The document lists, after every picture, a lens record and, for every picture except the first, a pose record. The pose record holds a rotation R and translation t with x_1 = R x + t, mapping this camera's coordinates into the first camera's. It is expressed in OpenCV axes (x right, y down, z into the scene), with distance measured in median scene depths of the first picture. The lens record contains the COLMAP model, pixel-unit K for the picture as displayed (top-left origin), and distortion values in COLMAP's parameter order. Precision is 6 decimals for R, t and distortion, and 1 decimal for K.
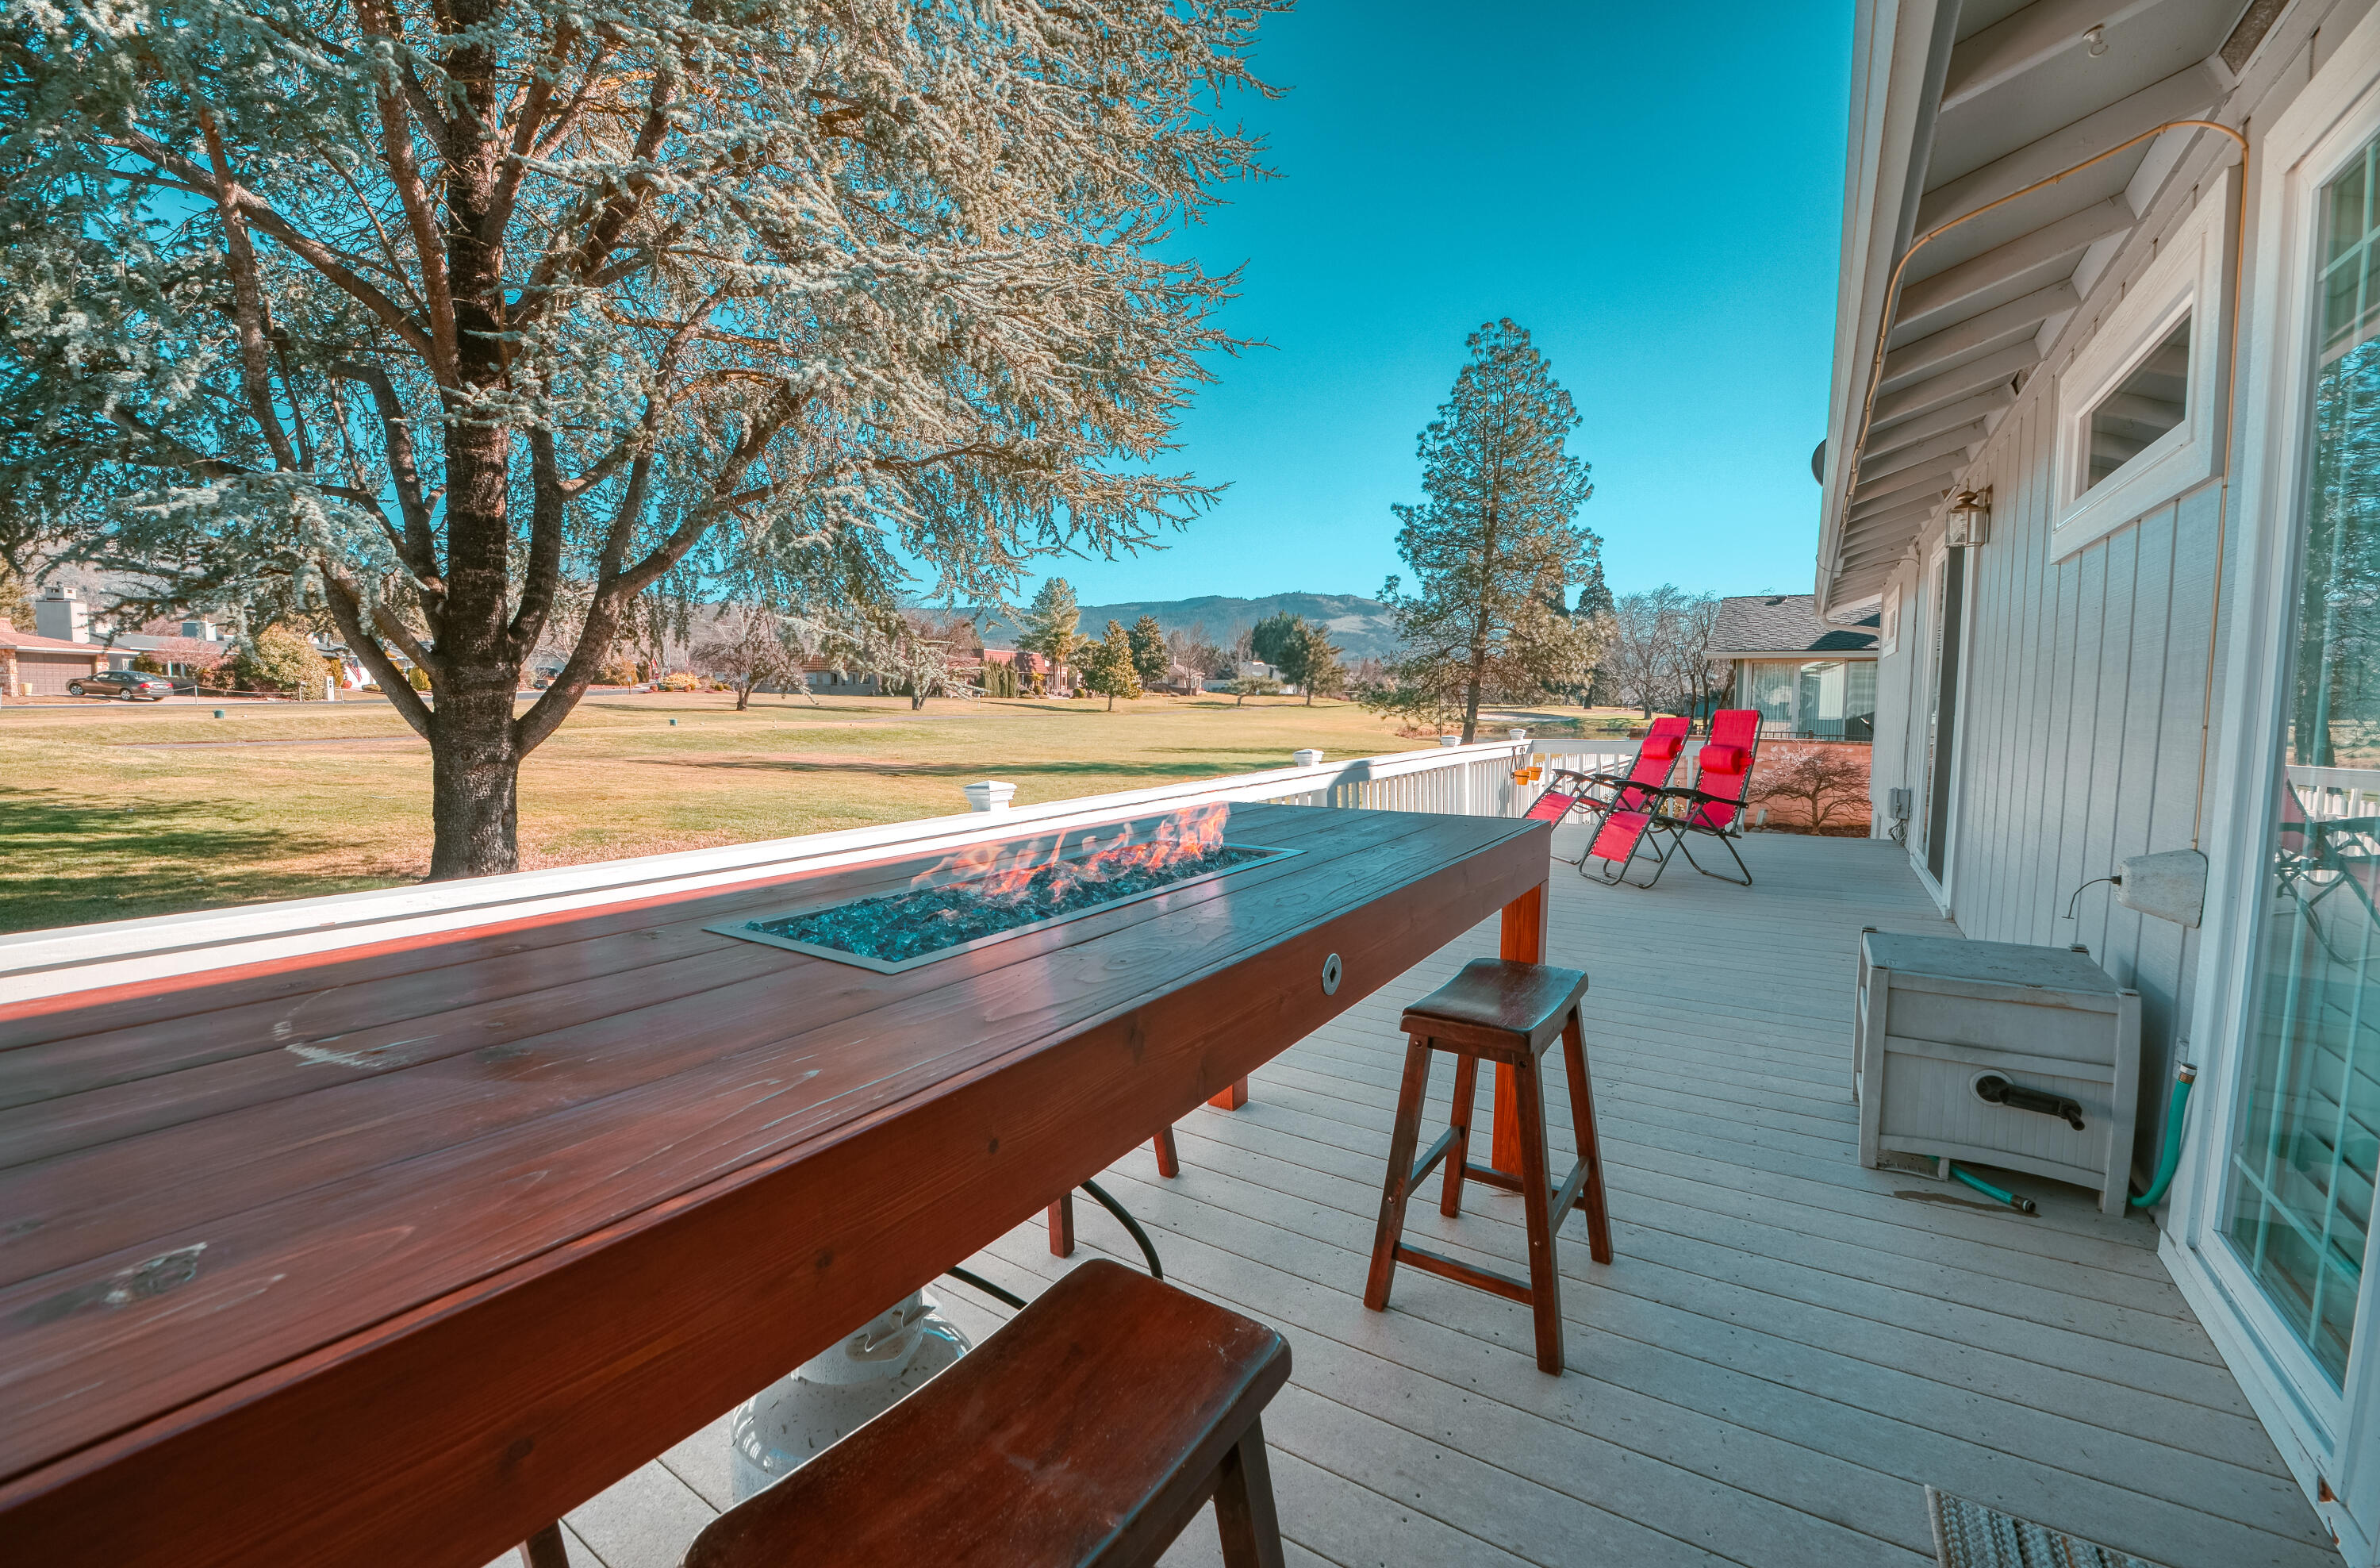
lens RADIAL K [[936.8, 0, 1190.0], [0, 936.8, 784.0], [0, 0, 1]] dist [-0.023367, -0.000270]
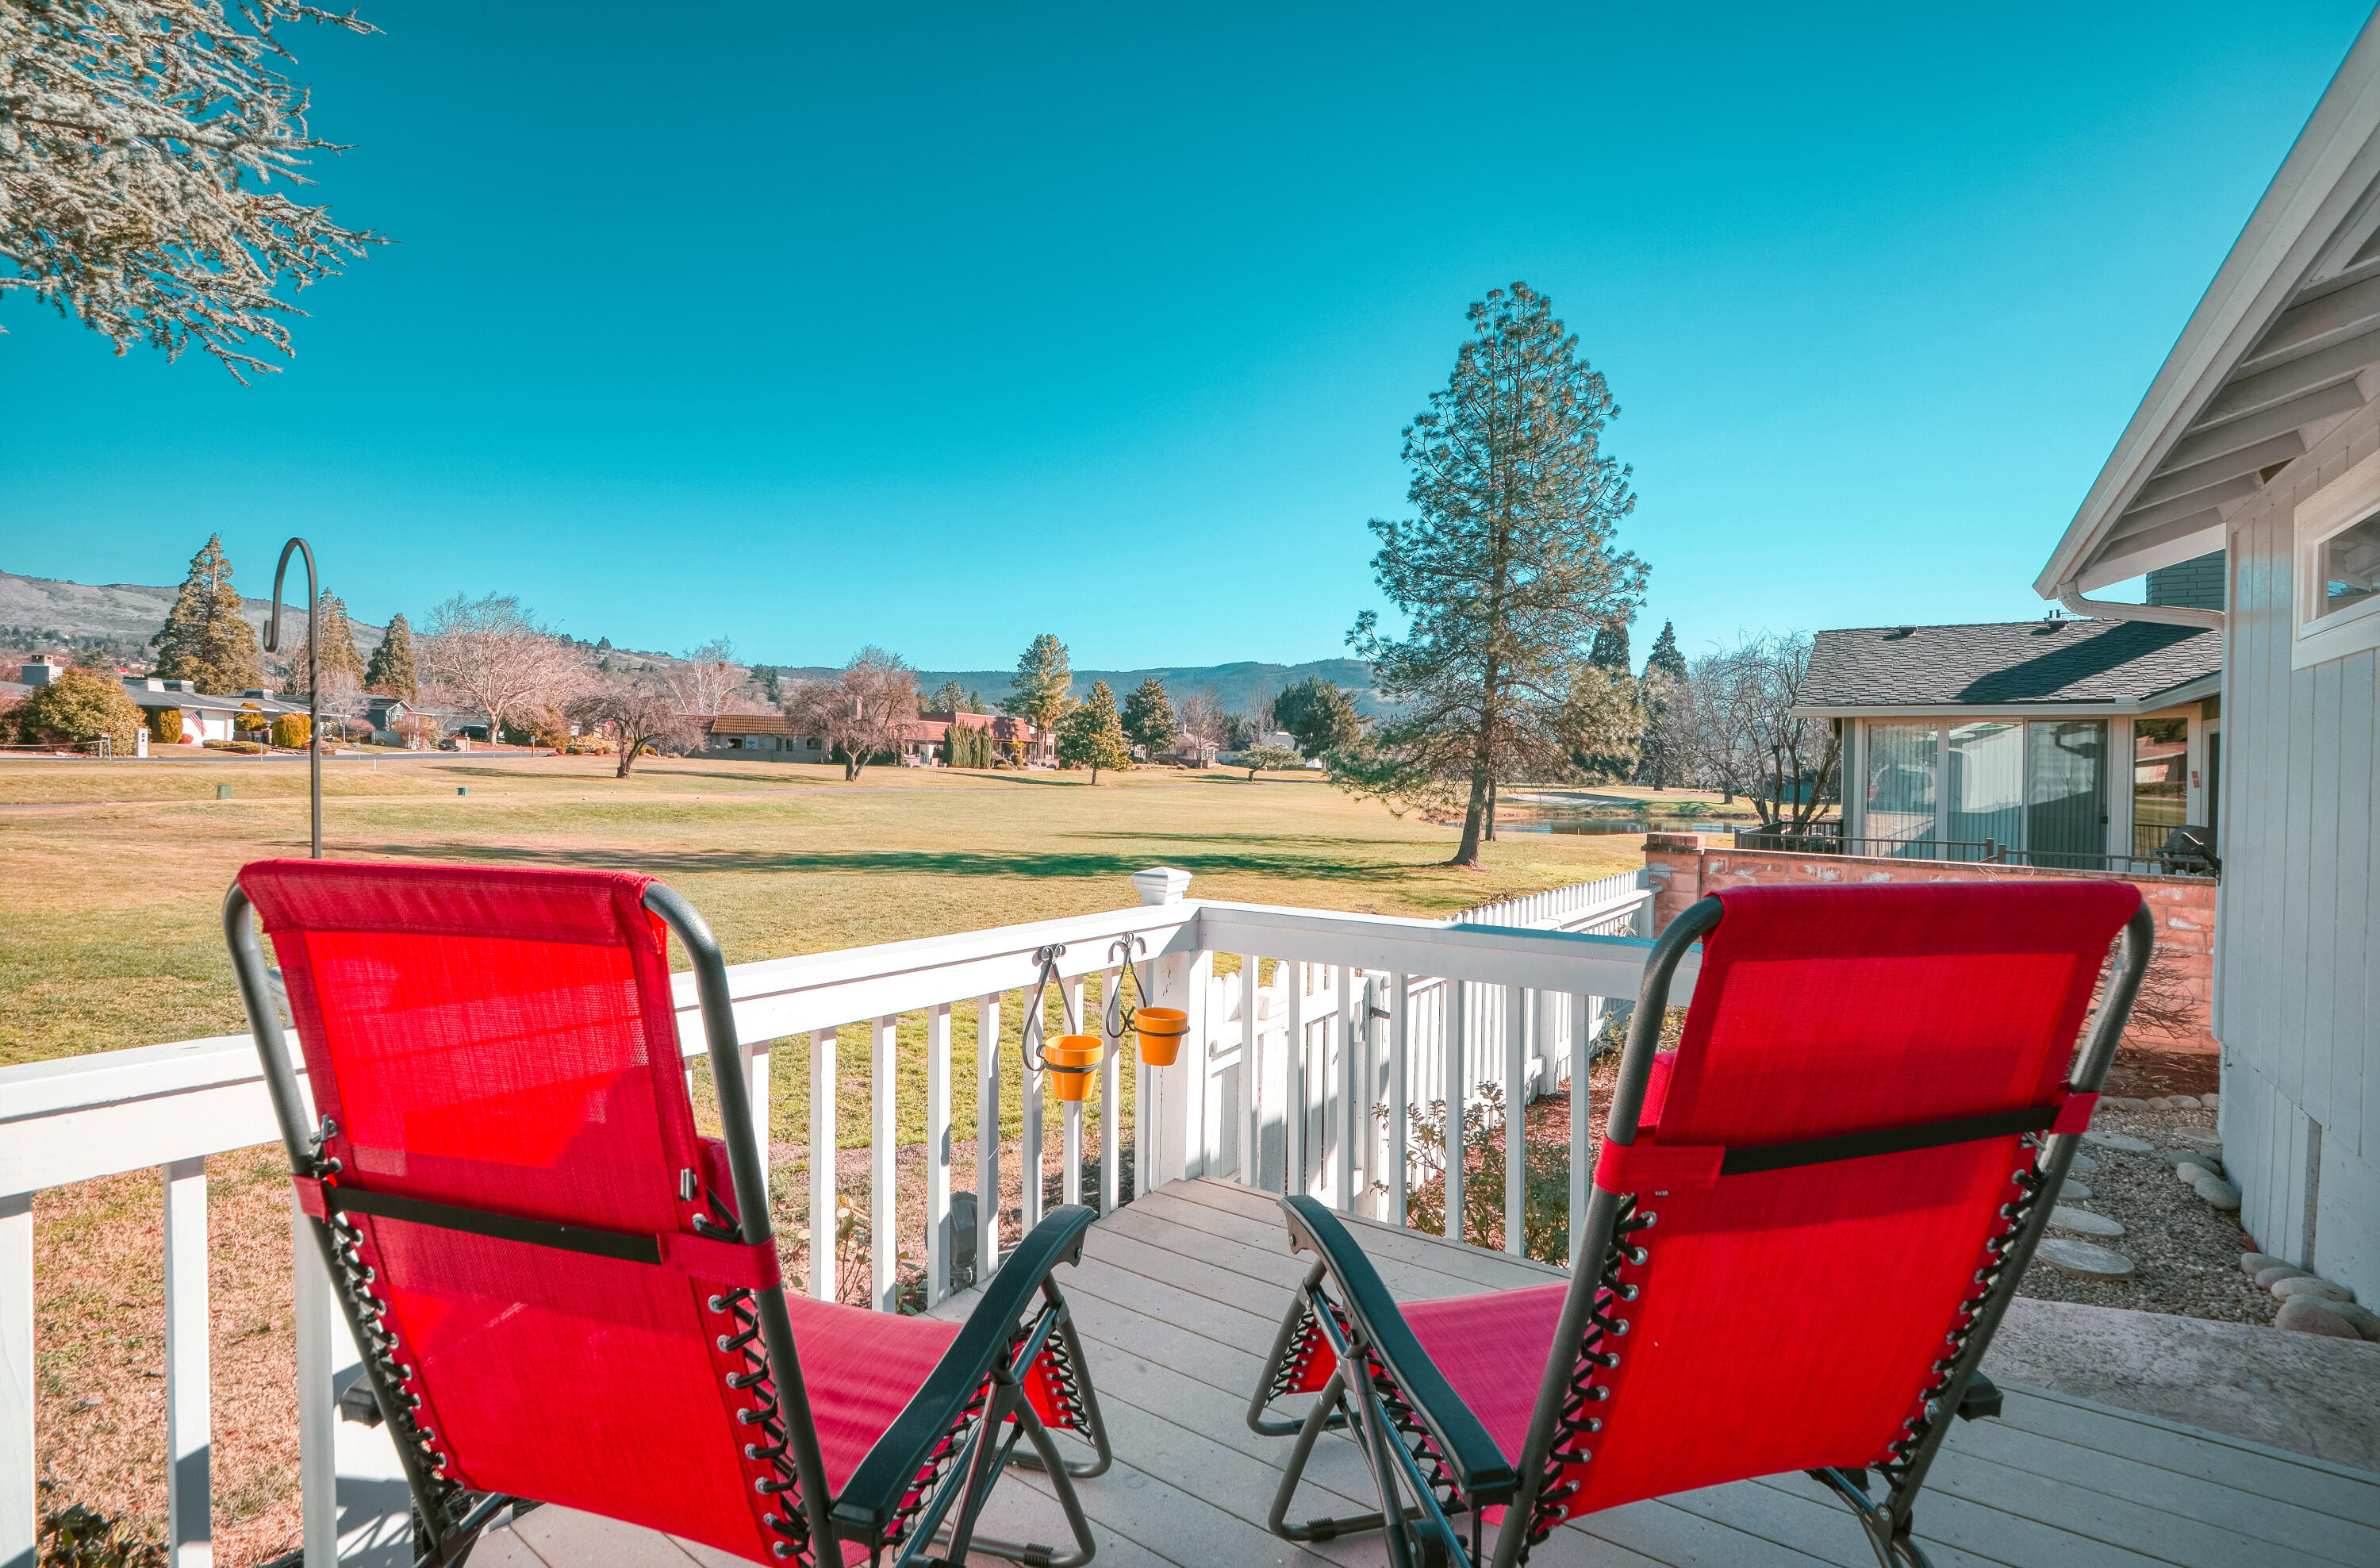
lens RADIAL K [[1034.0, 0, 1190.0], [0, 1034.0, 784.0], [0, 0, 1]] dist [-0.012161, 0.000151]
pose [[0.999476, 0.014652, -0.028850, 0.056469], [-0.016899, 0.996711, -0.079261, -0.009003], [0.027594, 0.079707, 0.996436, 0.100390]]
